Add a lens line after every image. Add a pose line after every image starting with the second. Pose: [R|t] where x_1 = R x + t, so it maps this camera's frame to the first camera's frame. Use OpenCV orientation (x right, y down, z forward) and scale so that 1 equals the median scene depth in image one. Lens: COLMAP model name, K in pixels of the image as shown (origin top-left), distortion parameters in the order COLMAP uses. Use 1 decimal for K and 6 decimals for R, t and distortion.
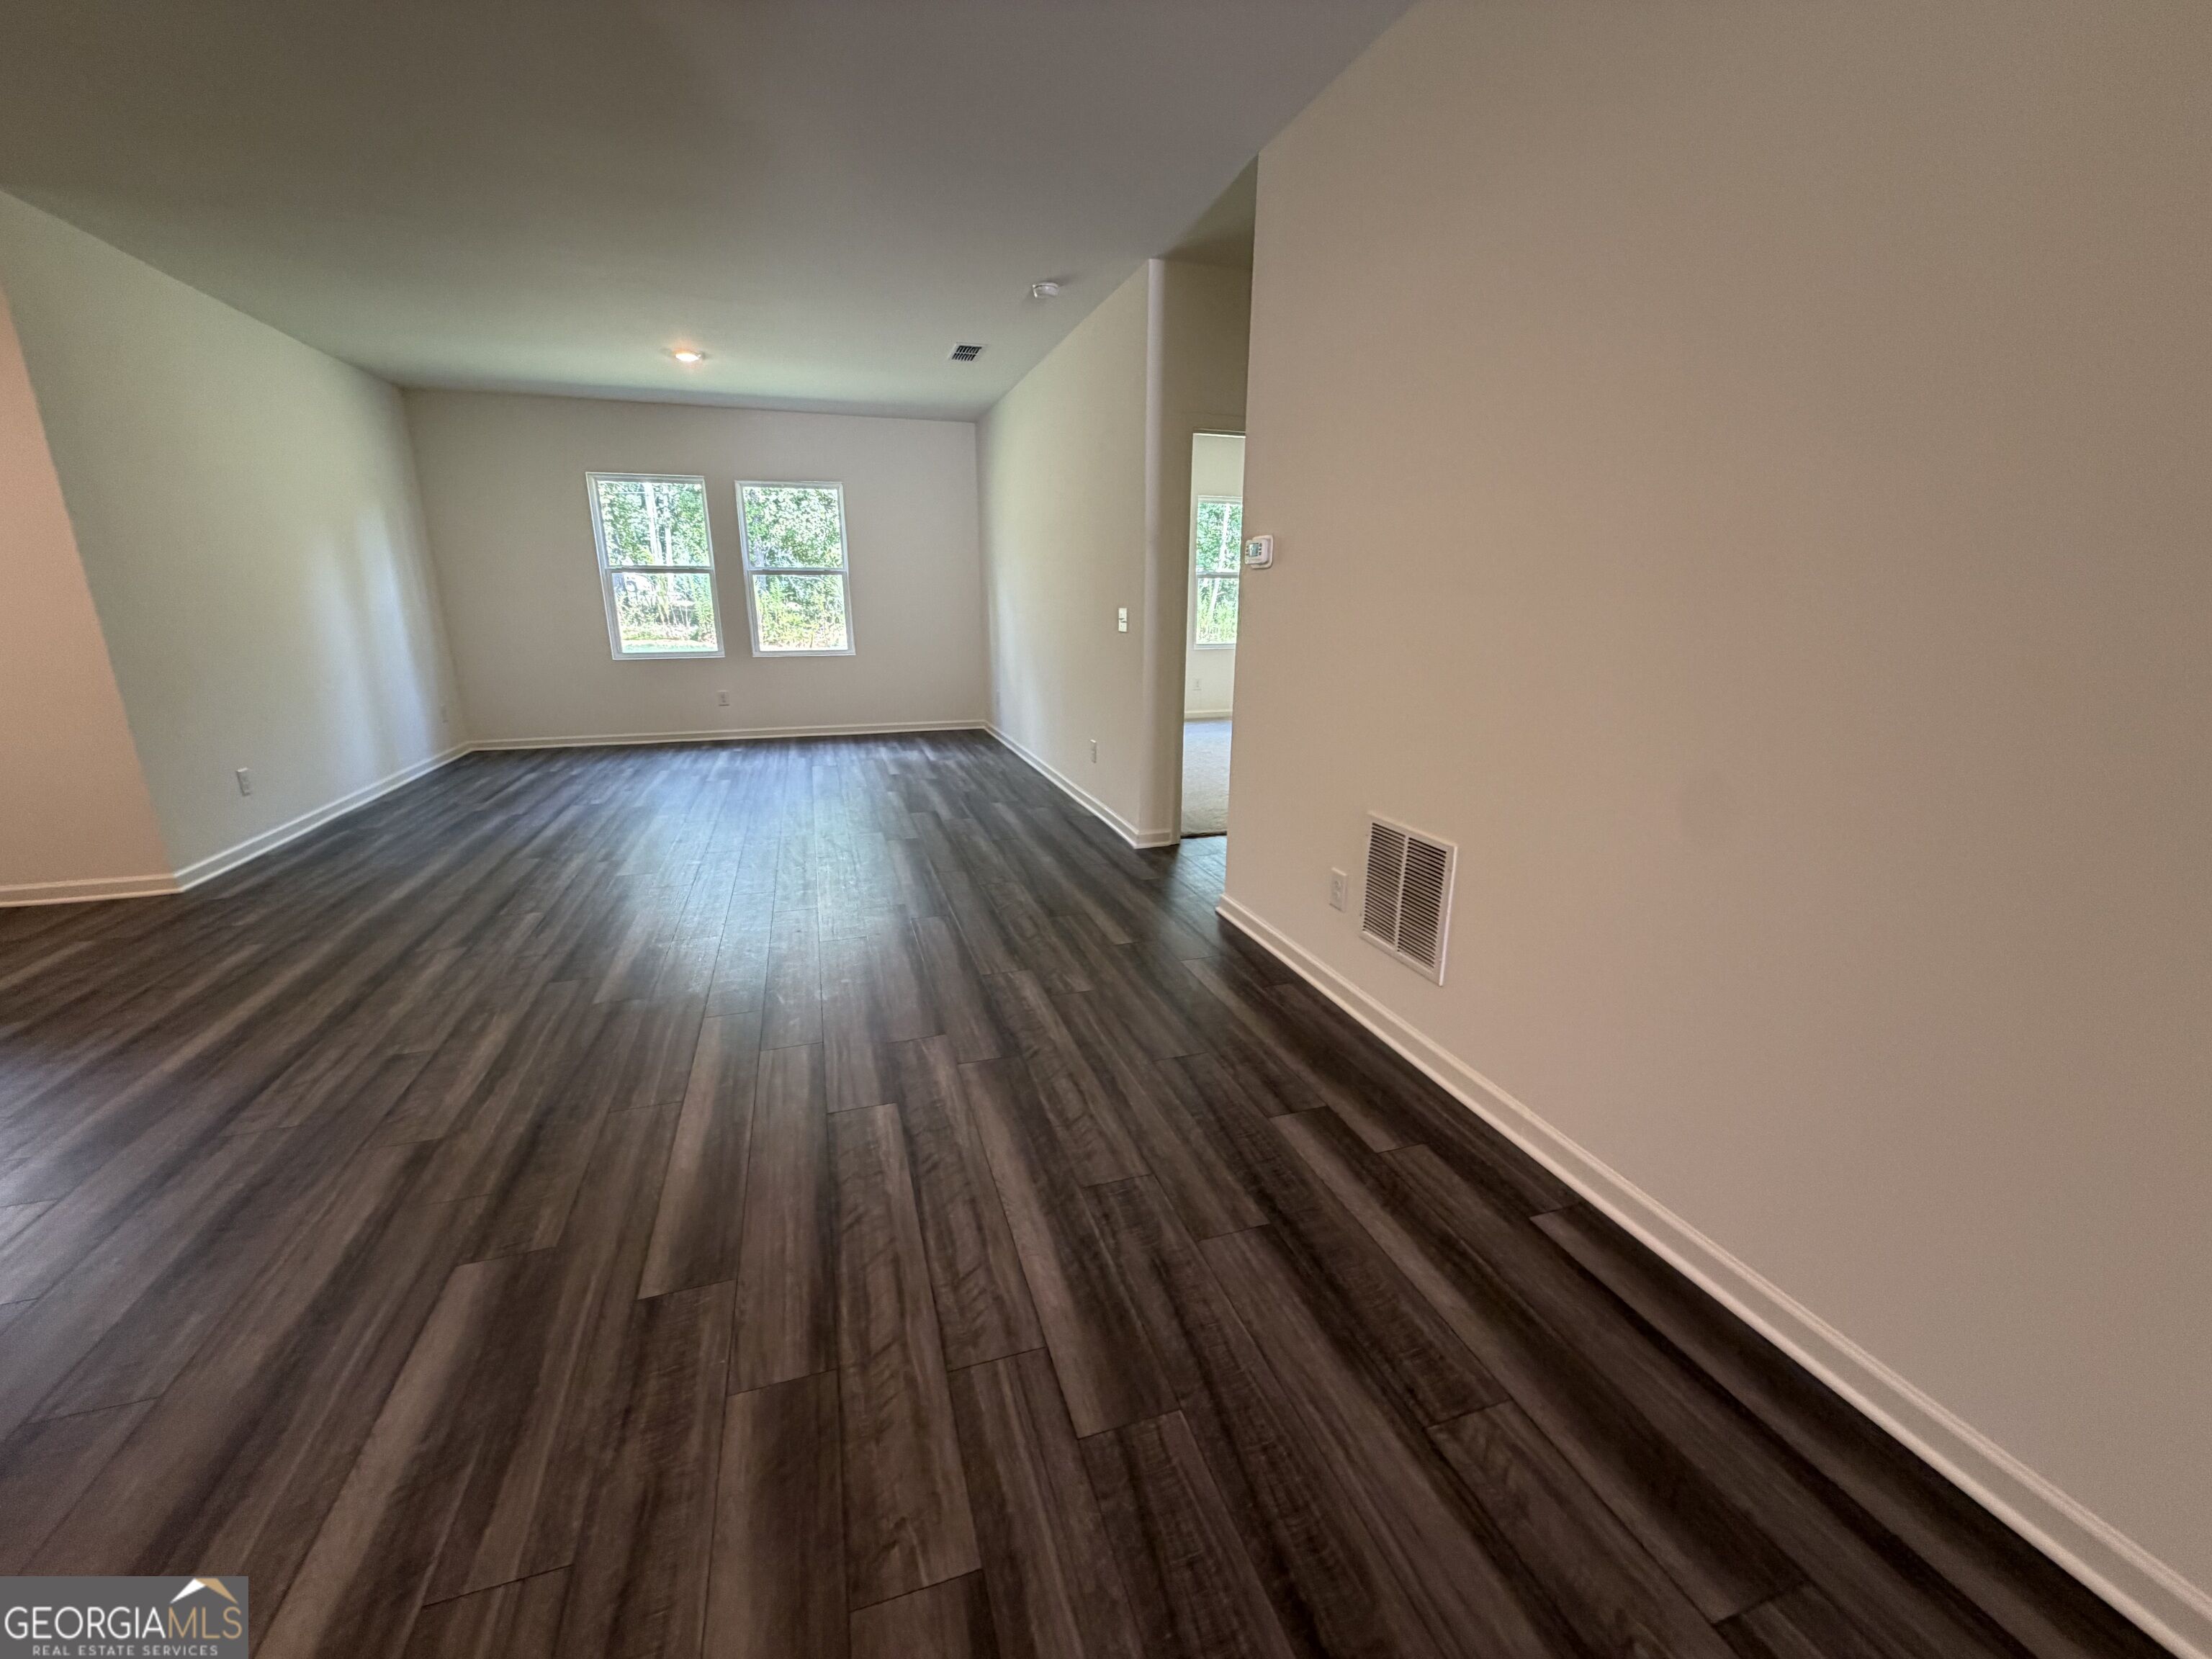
lens RADIAL K [[875.2, 0, 1104.7], [0, 875.2, 833.7], [0, 0, 1]] dist [0.003919, 0.000836]
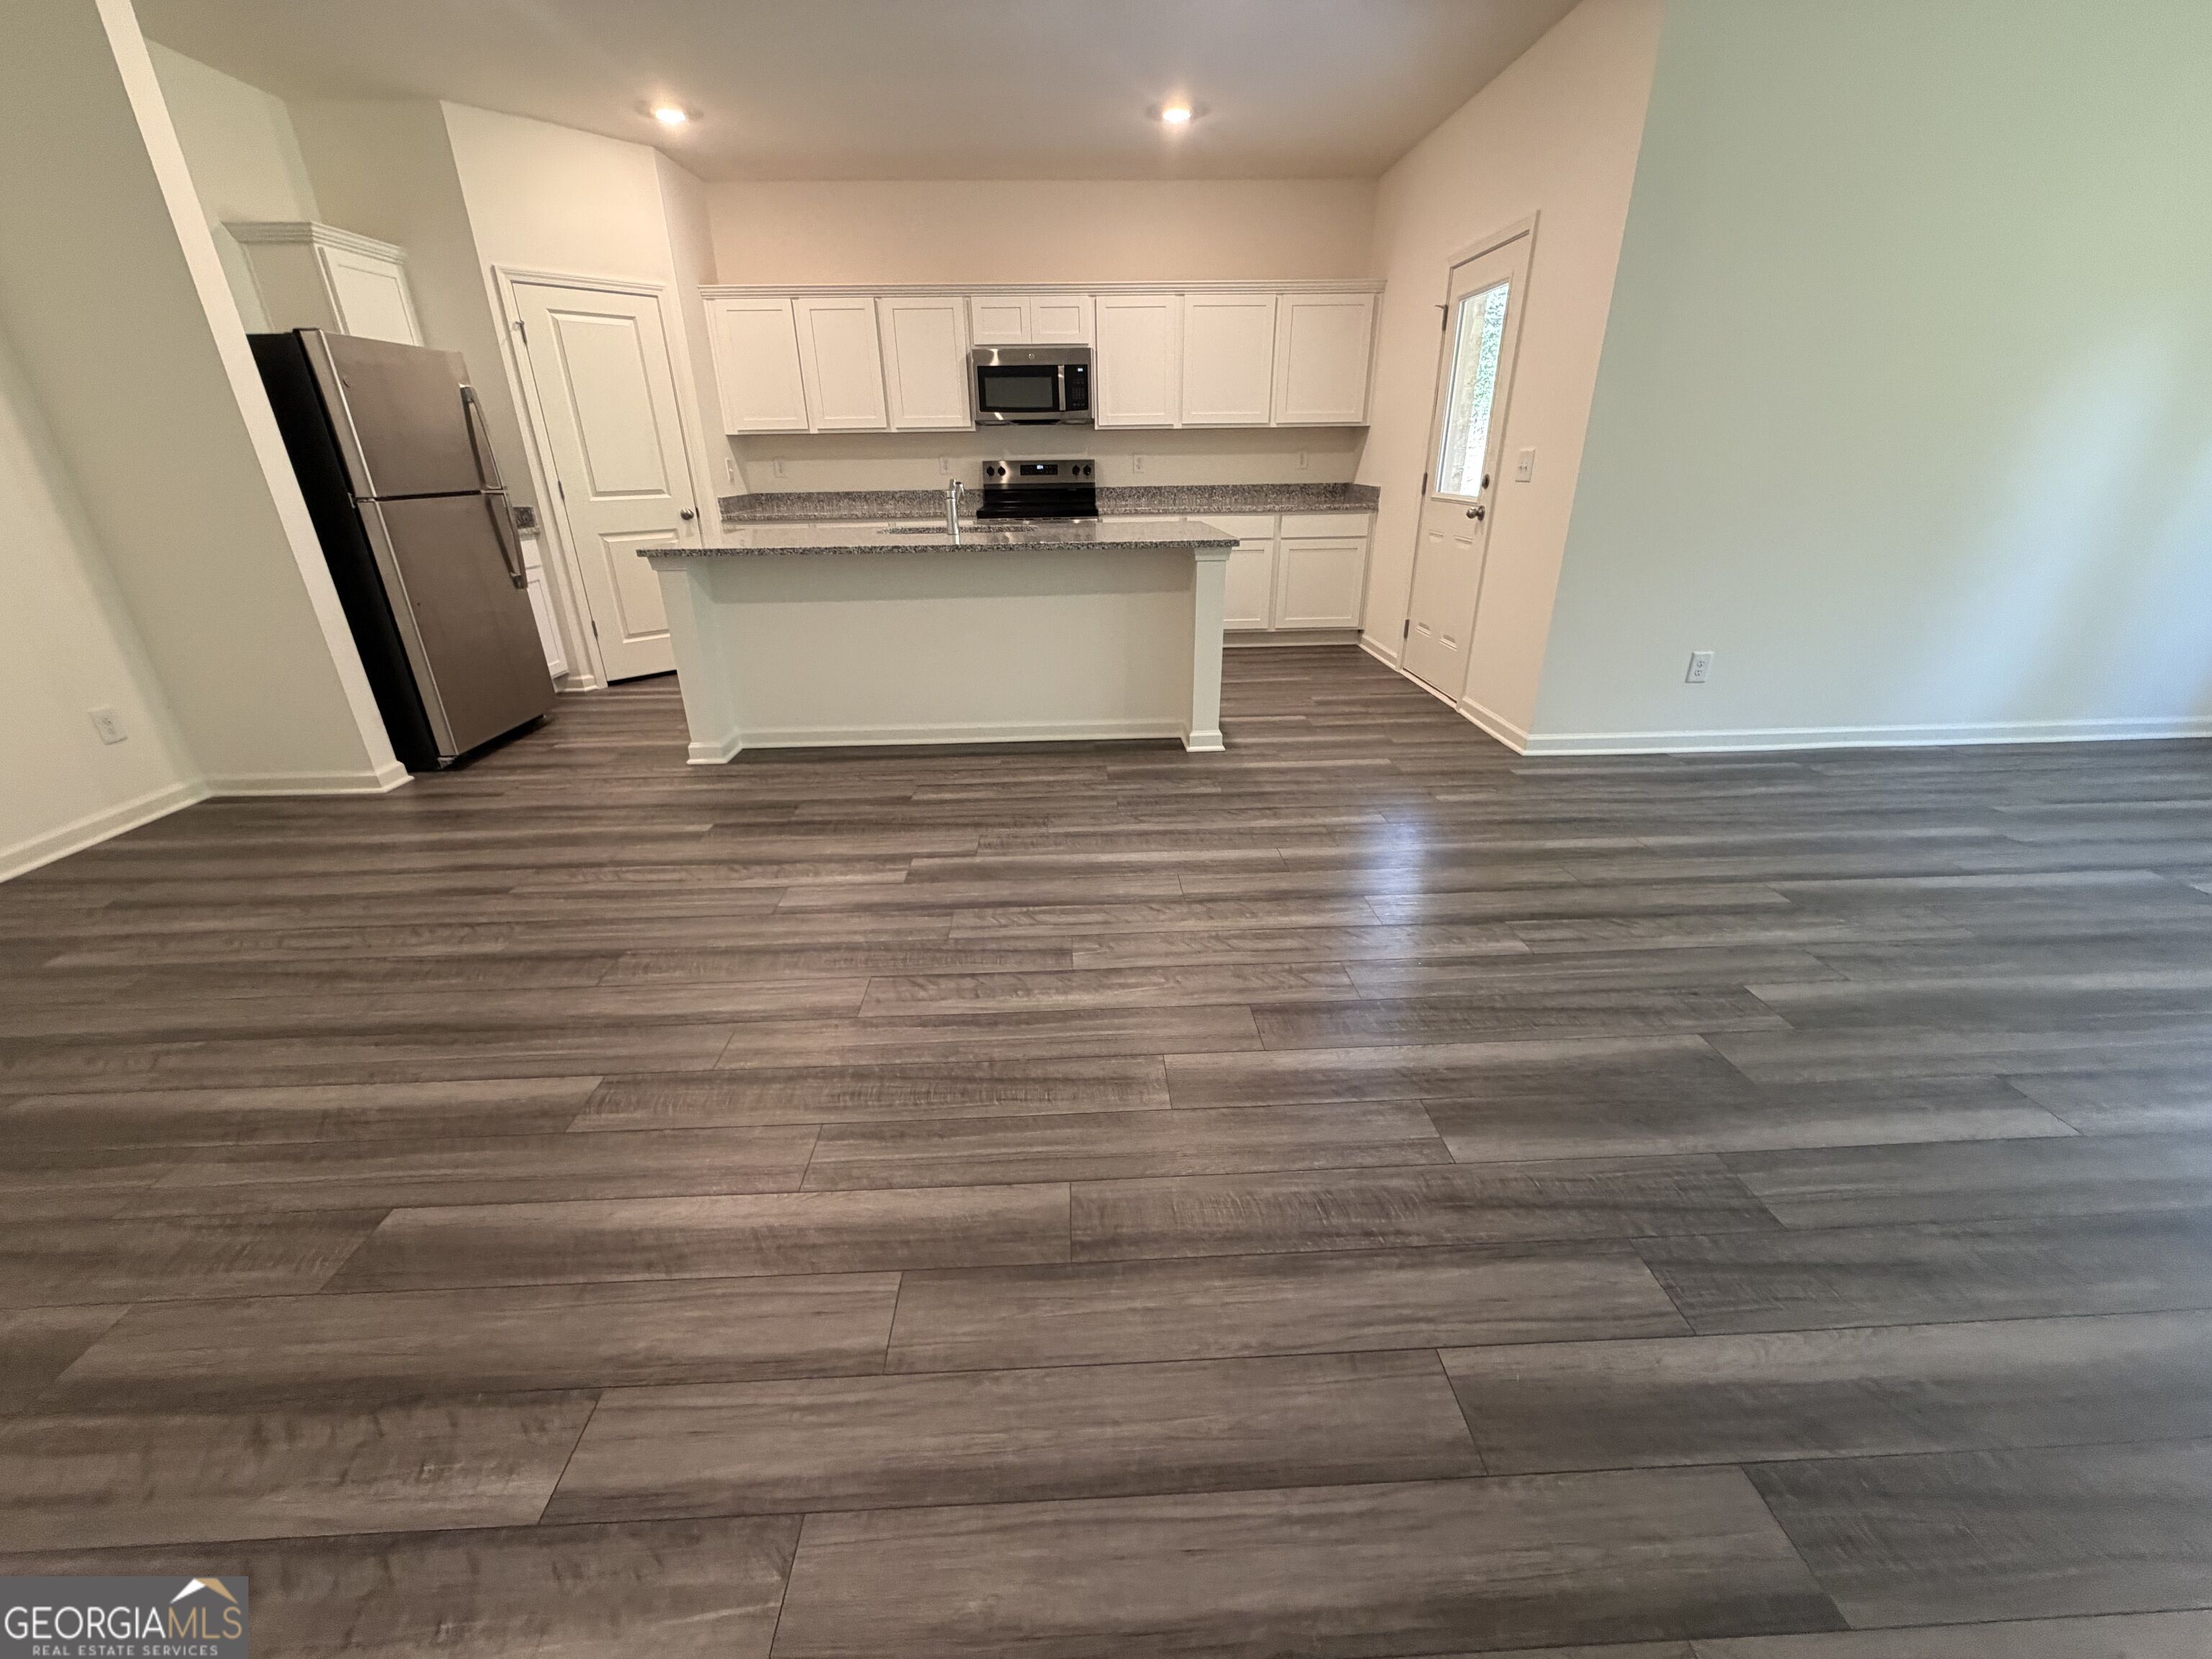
lens RADIAL K [[875.2, 0, 1108.2], [0, 875.2, 827.0], [0, 0, 1]] dist [0.003919, 0.000836]
pose [[-0.275720, 0.382585, -0.881820, -0.037190], [-0.241251, 0.860474, 0.448756, -0.283541], [0.930471, 0.336471, -0.144951, 1.090039]]
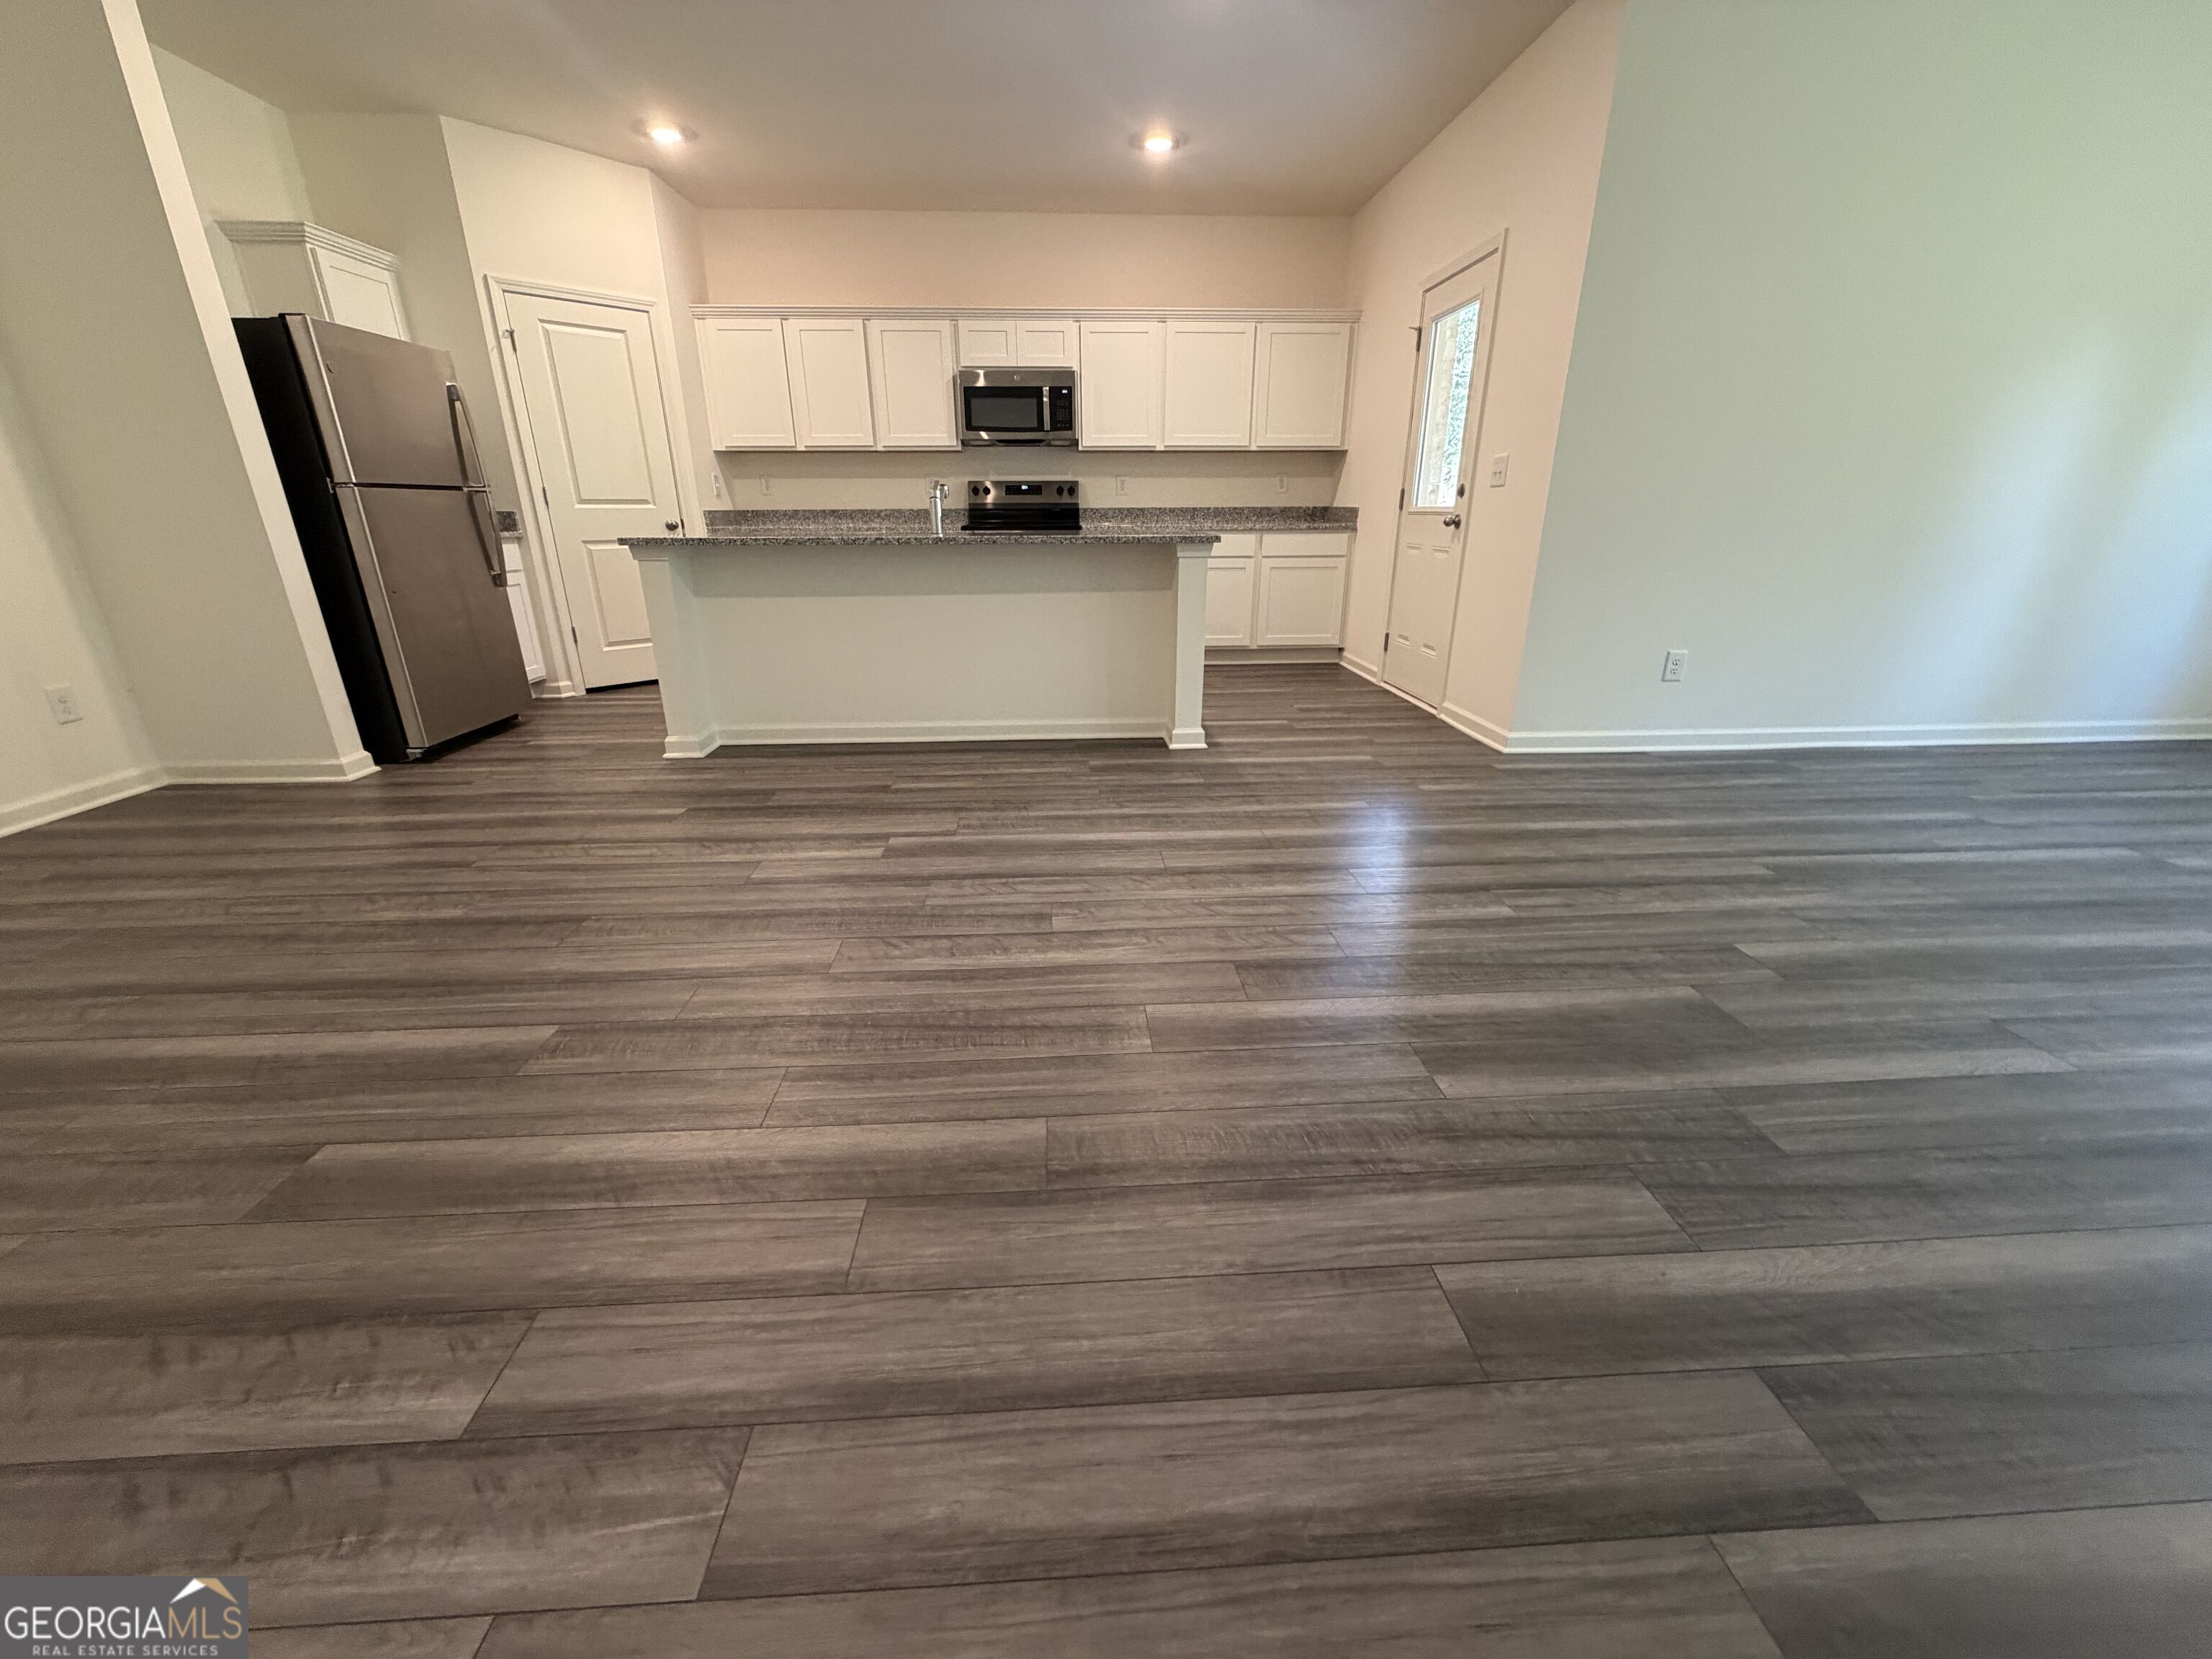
lens RADIAL K [[875.2, 0, 1107.5], [0, 875.2, 828.3], [0, 0, 1]] dist [0.003919, 0.000836]
pose [[-0.260789, 0.331497, -0.906697, -0.018545], [-0.250473, 0.883802, 0.395169, -0.199297], [0.932337, 0.330158, -0.147455, 1.120962]]
